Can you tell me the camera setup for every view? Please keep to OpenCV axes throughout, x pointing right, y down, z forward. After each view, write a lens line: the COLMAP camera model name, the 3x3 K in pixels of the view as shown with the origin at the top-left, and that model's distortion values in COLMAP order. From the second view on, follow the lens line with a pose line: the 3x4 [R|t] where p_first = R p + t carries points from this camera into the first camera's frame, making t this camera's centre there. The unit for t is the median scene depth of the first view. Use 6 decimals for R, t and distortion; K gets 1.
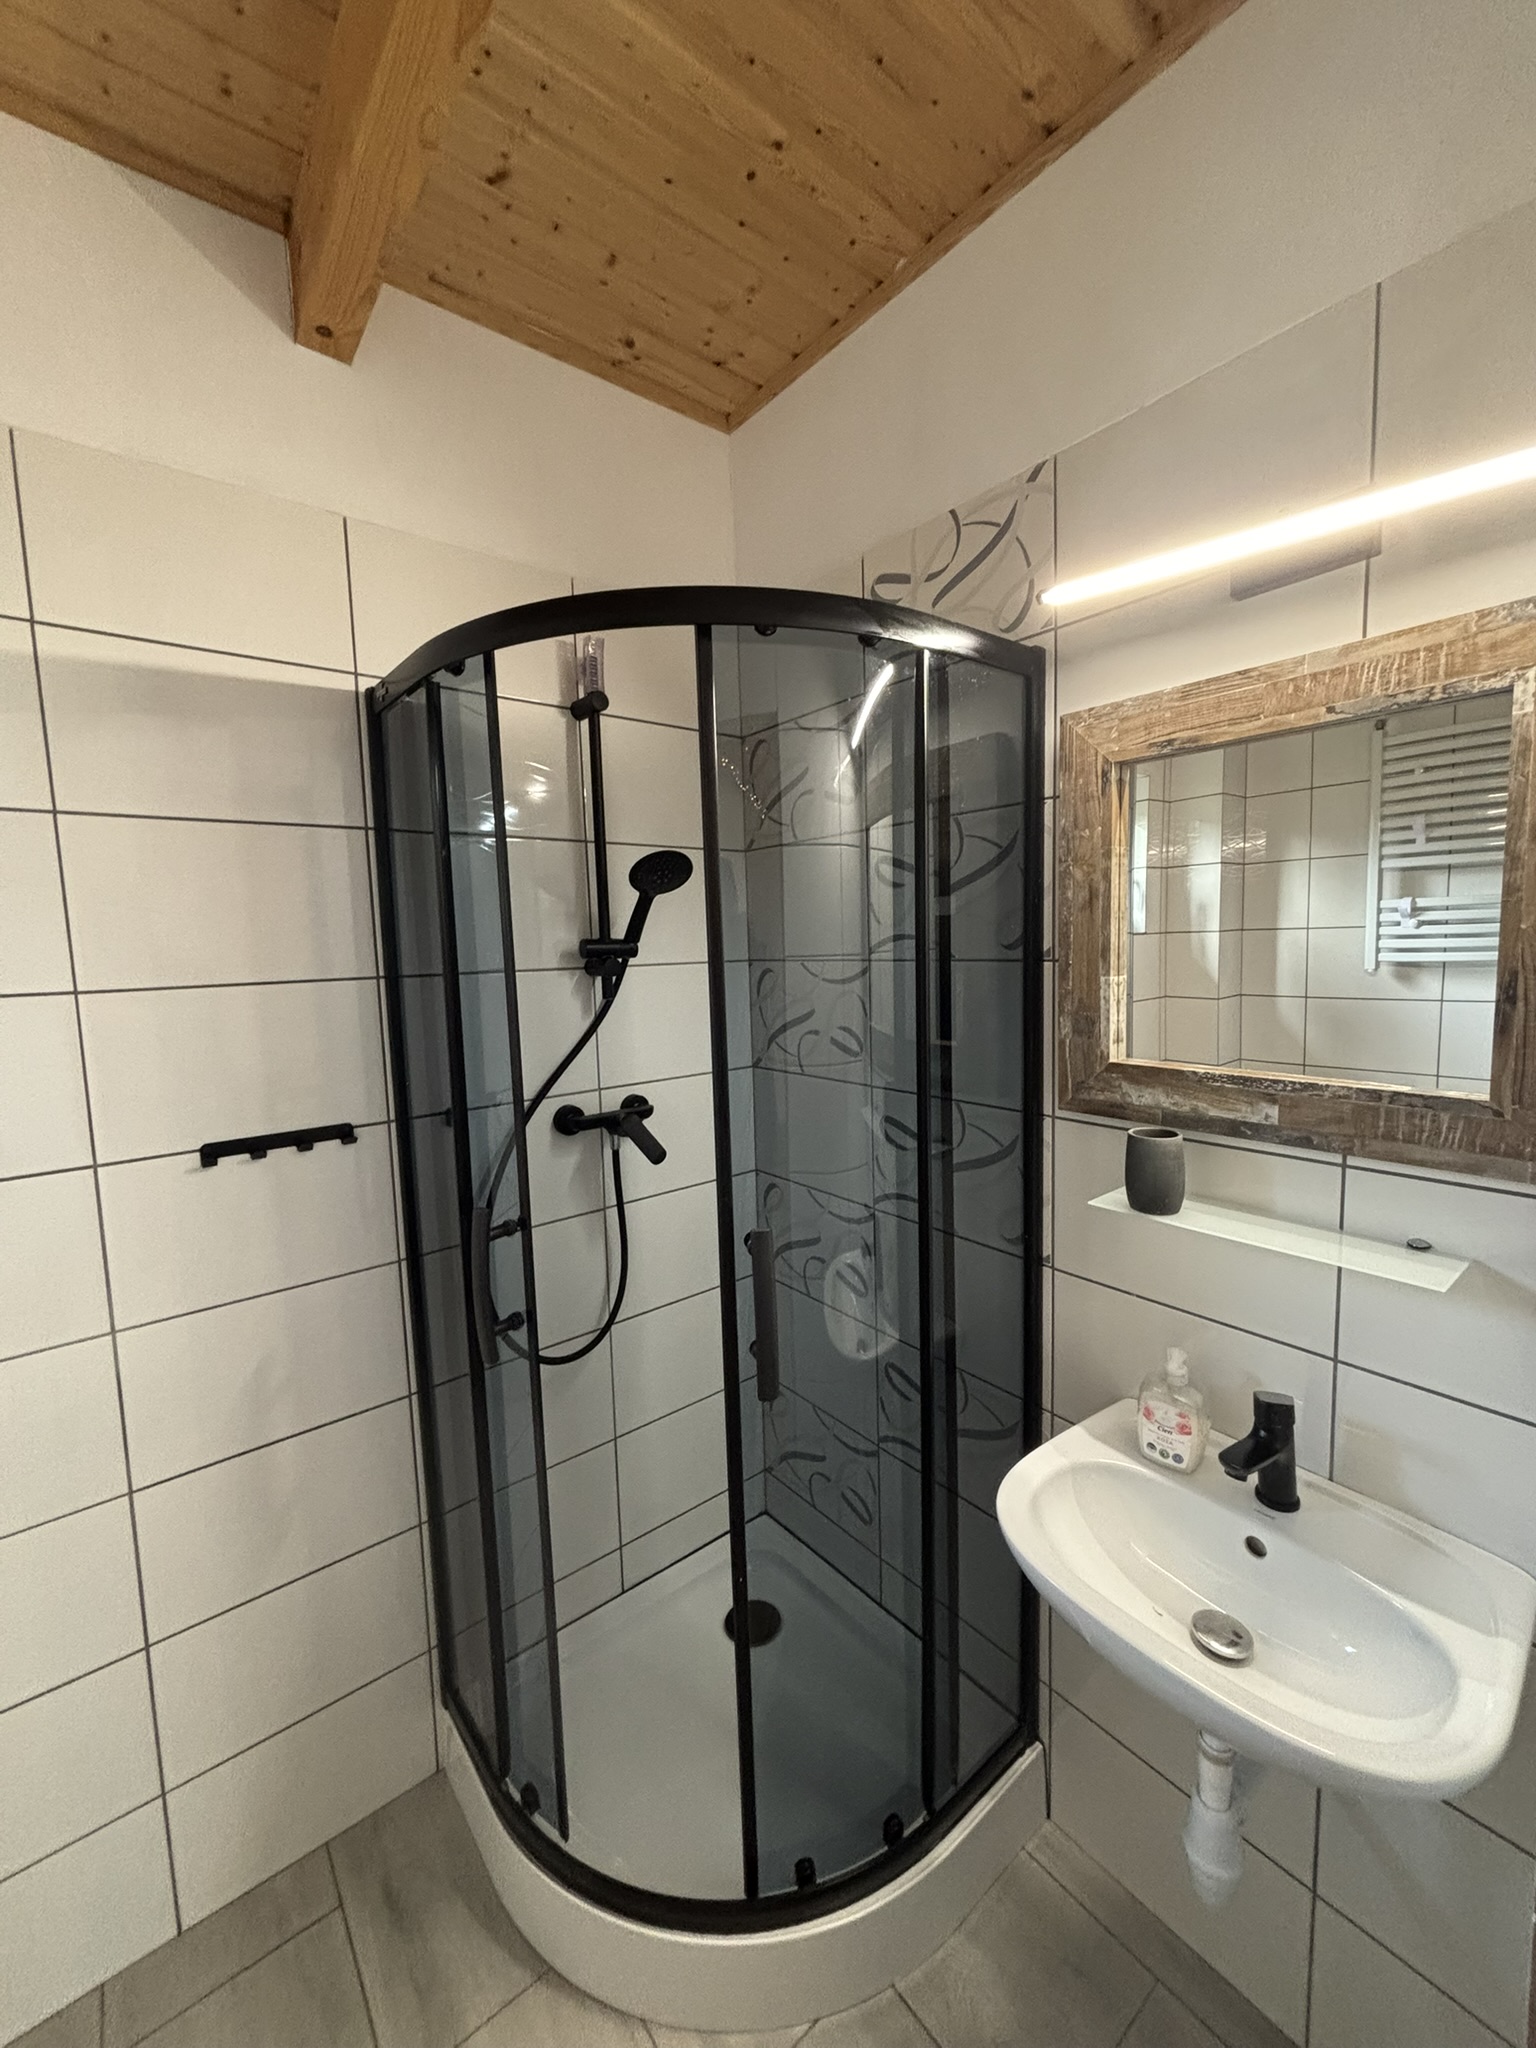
lens RADIAL K [[827.6, 0, 768.0], [0, 827.6, 1024.0], [0, 0, 1]] dist [0.001382, 0.000618]
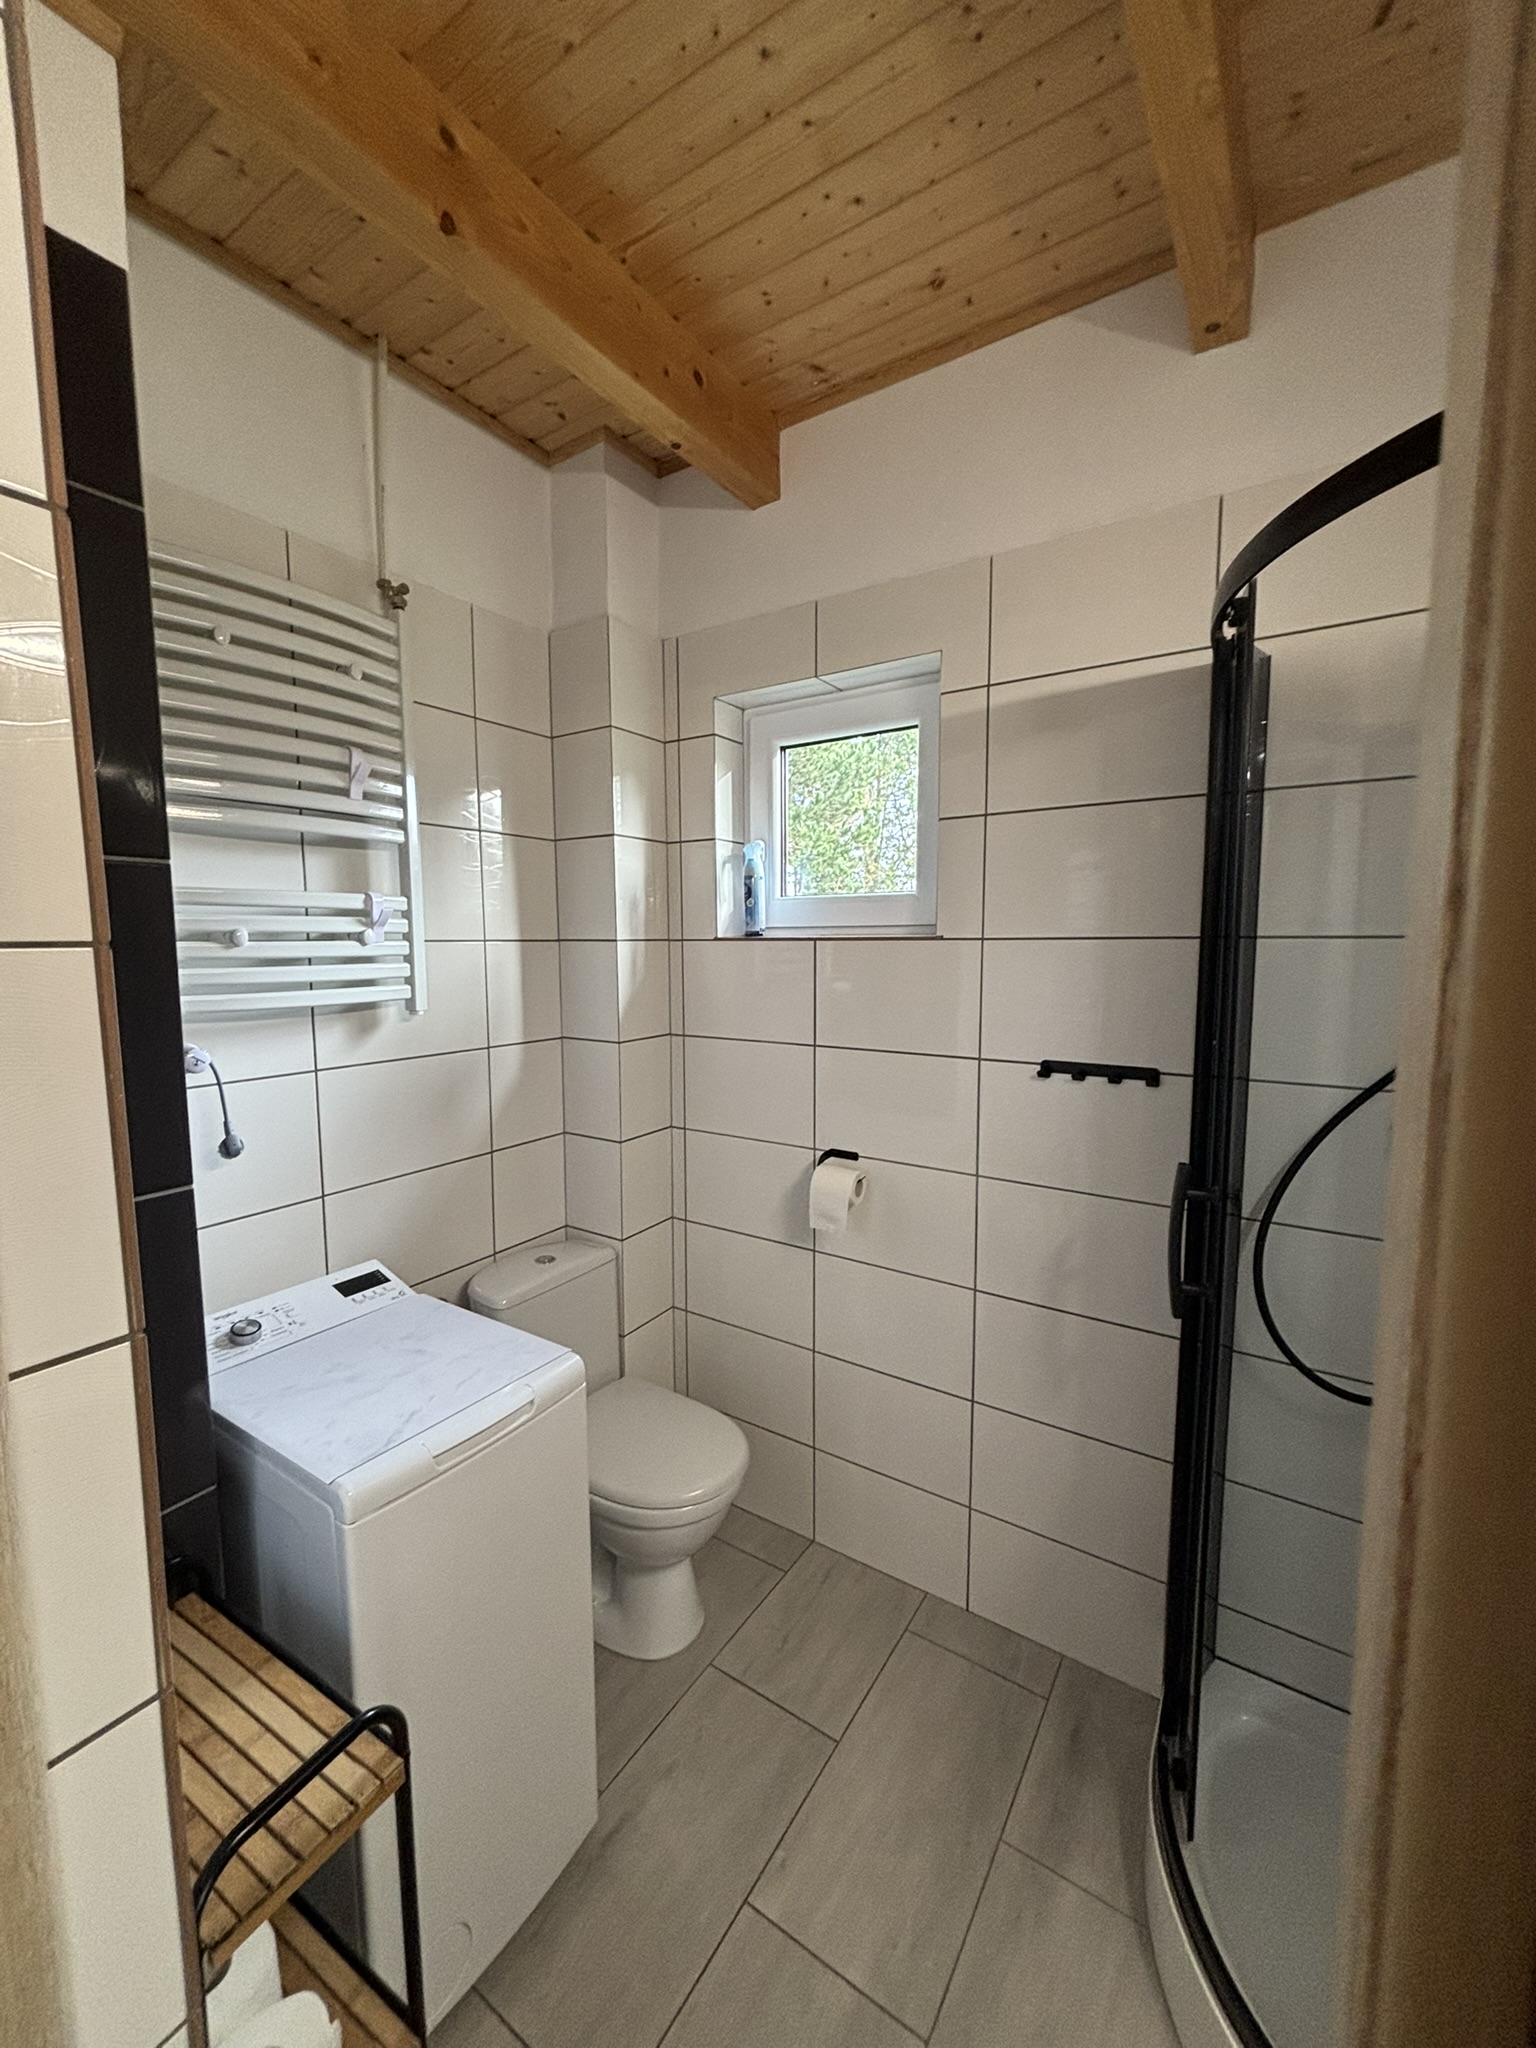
lens RADIAL K [[827.6, 0, 768.0], [0, 827.6, 1024.0], [0, 0, 1]] dist [0.001382, 0.000618]
pose [[0.303793, 0.128061, -0.944092, 0.397048], [-0.103319, 0.989510, 0.100975, 0.003095], [0.947119, 0.066867, 0.313837, 0.174925]]
